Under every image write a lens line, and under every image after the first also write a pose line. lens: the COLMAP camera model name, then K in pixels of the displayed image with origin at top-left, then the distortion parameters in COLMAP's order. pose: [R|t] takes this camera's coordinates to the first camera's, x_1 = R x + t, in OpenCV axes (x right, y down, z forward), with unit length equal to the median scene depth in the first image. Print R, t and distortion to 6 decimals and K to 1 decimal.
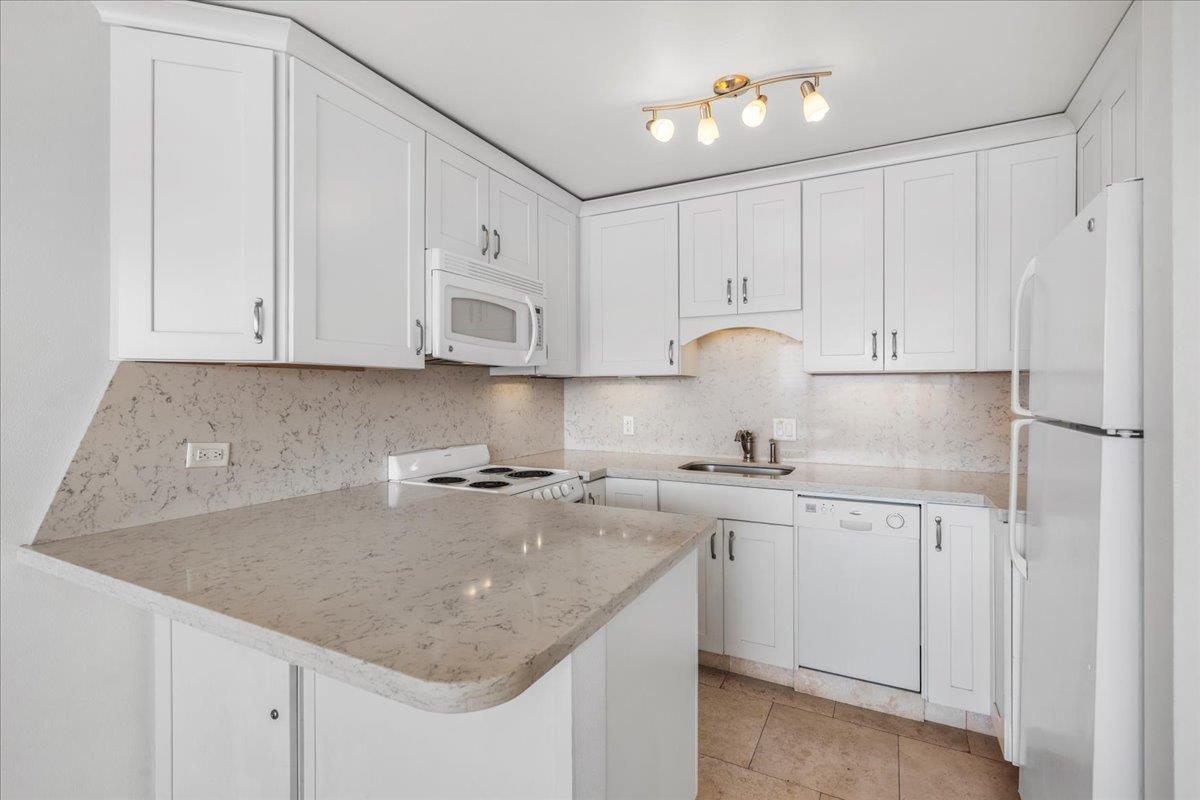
lens RADIAL K [[549.4, 0, 595.8], [0, 549.4, 392.4], [0, 0, 1]] dist [-0.000189, -0.000106]
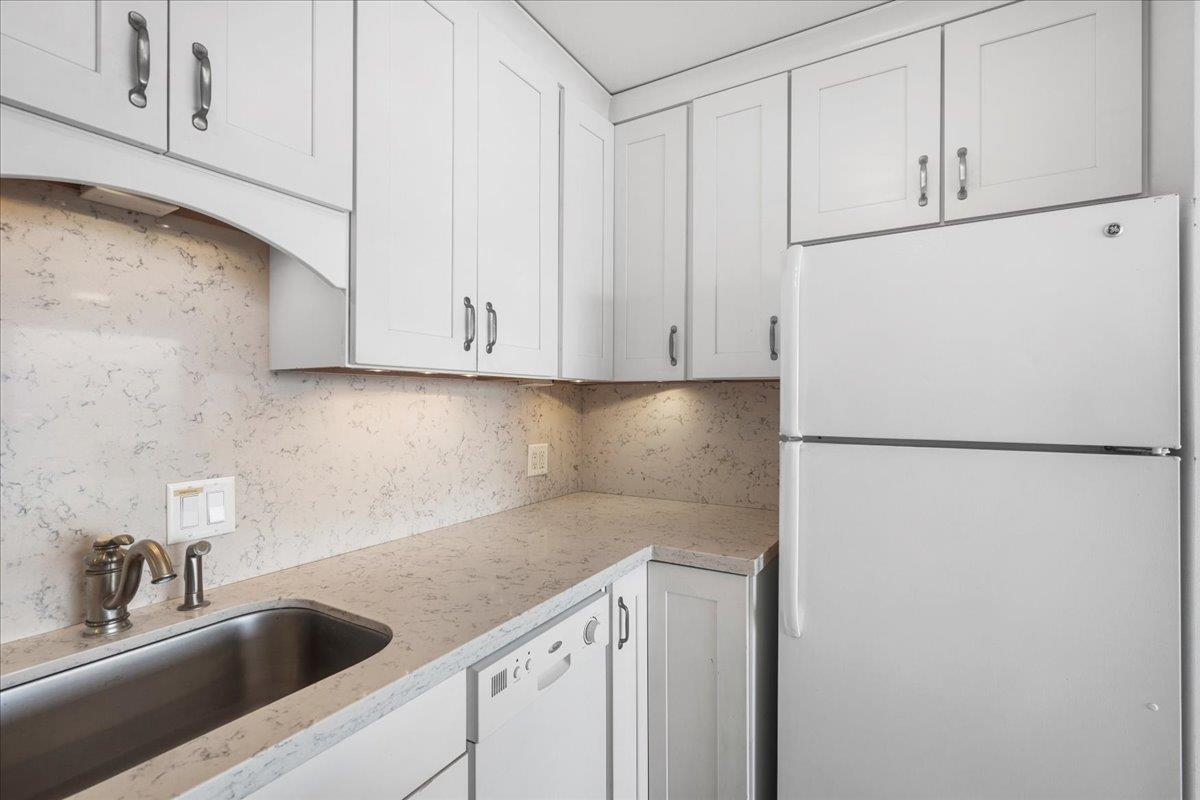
lens RADIAL K [[540.6, 0, 600.6], [0, 540.6, 398.4], [0, 0, 1]] dist [0.001080, 0.000152]
pose [[0.050615, 0.005398, 0.998704, -0.025030], [0.002357, 0.999982, -0.005524, -0.008107], [-0.998715, 0.002633, 0.050601, 0.840677]]
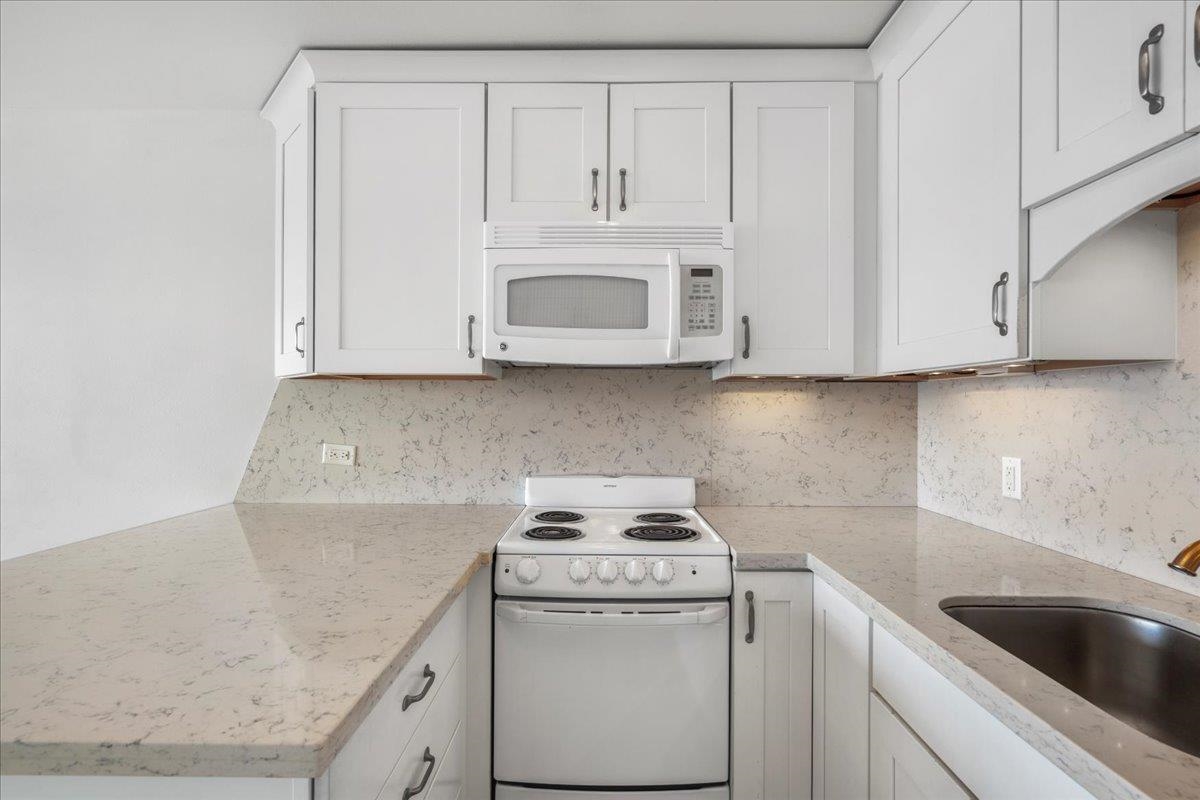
lens RADIAL K [[541.0, 0, 598.1], [0, 541.0, 409.4], [0, 0, 1]] dist [-0.003674, 0.000189]
pose [[0.460403, 0.007761, -0.887676, 0.412752], [-0.006311, 0.999965, 0.005470, 0.003644], [0.887688, 0.003084, 0.460436, 0.665533]]
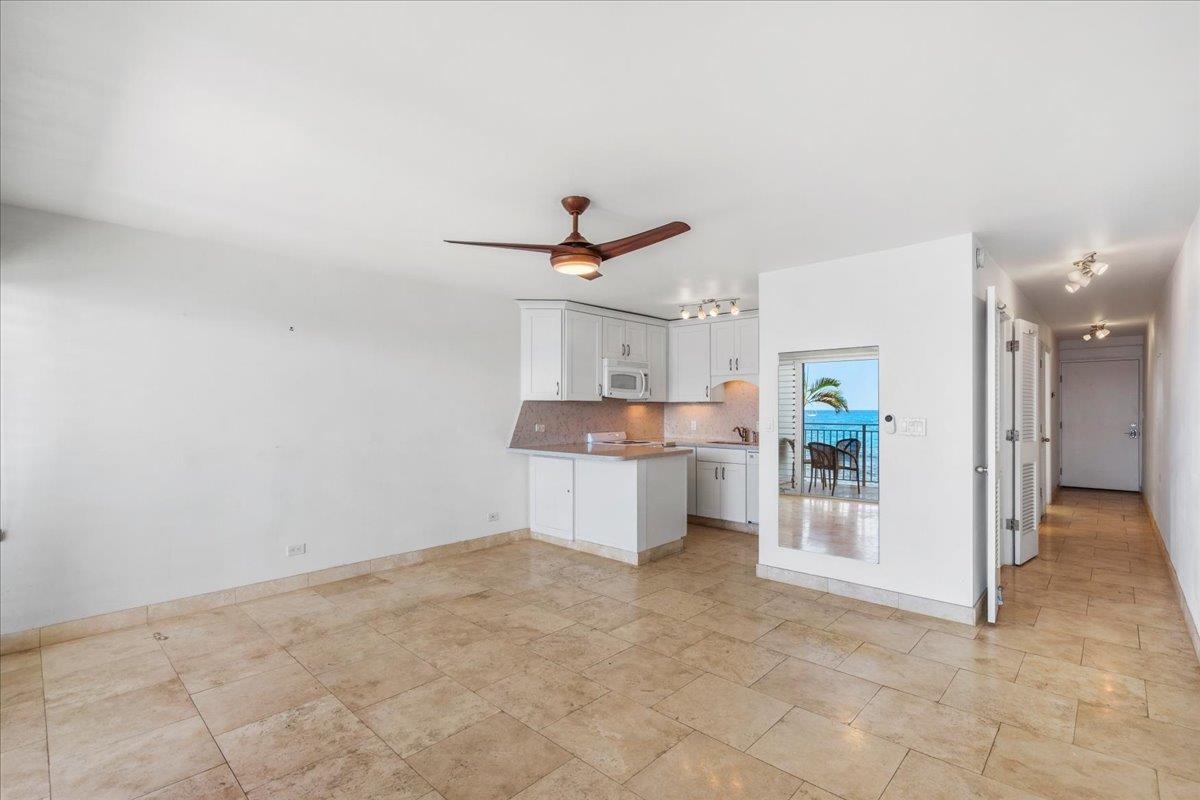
lens RADIAL K [[542.7, 0, 603.6], [0, 542.7, 408.4], [0, 0, 1]] dist [-0.000616, 0.000067]
pose [[0.966473, 0.001930, -0.256761, 0.348809], [-0.001939, 0.999998, 0.000216, -0.005410], [0.256761, 0.000289, 0.966475, -1.433124]]
